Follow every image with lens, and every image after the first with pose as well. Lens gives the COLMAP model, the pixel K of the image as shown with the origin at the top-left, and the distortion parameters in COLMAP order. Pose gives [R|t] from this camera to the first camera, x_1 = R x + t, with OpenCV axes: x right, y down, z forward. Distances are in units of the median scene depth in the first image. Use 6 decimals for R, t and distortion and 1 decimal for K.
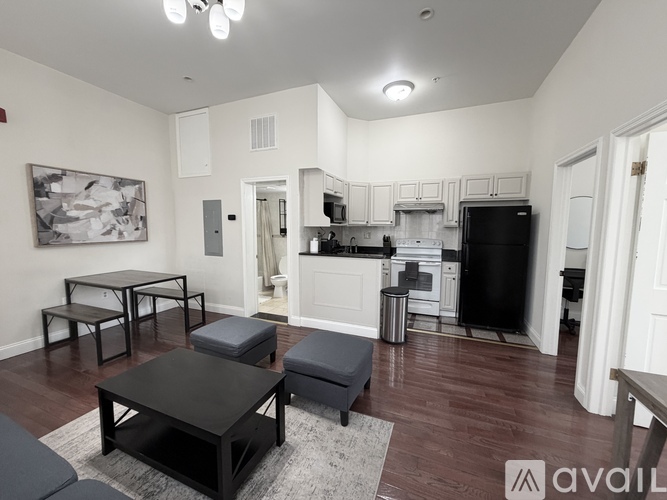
lens RADIAL K [[262.7, 0, 335.0], [0, 262.7, 250.3], [0, 0, 1]] dist [-0.000010, 0.000215]
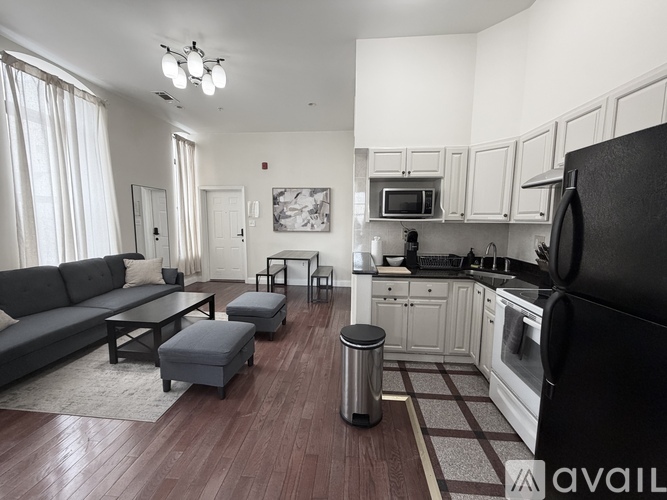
lens RADIAL K [[262.7, 0, 333.2], [0, 262.7, 252.0], [0, 0, 1]] dist [-0.000010, 0.000215]
pose [[0.310445, 0.115166, -0.943589, 0.728133], [-0.097947, 0.991226, 0.088755, -0.067893], [0.945532, 0.064869, 0.319001, 0.723686]]
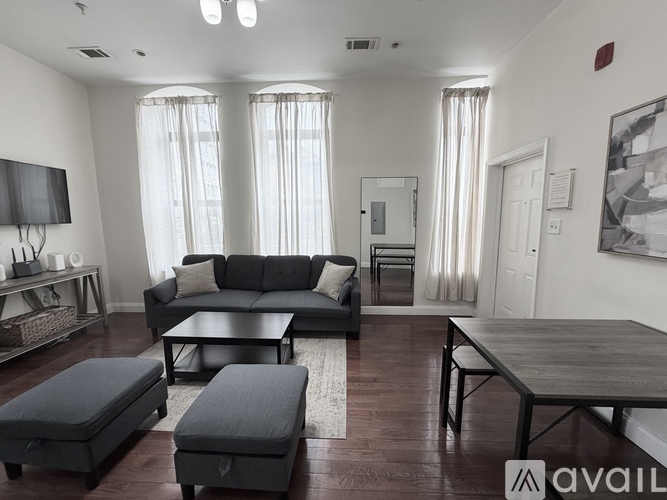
lens RADIAL K [[262.7, 0, 334.8], [0, 262.7, 248.6], [0, 0, 1]] dist [-0.000010, 0.000215]
pose [[-0.935015, 0.048205, -0.351316, -0.288604], [-0.028620, 0.977227, 0.210260, -0.120281], [0.353451, 0.206651, -0.912342, 1.202751]]
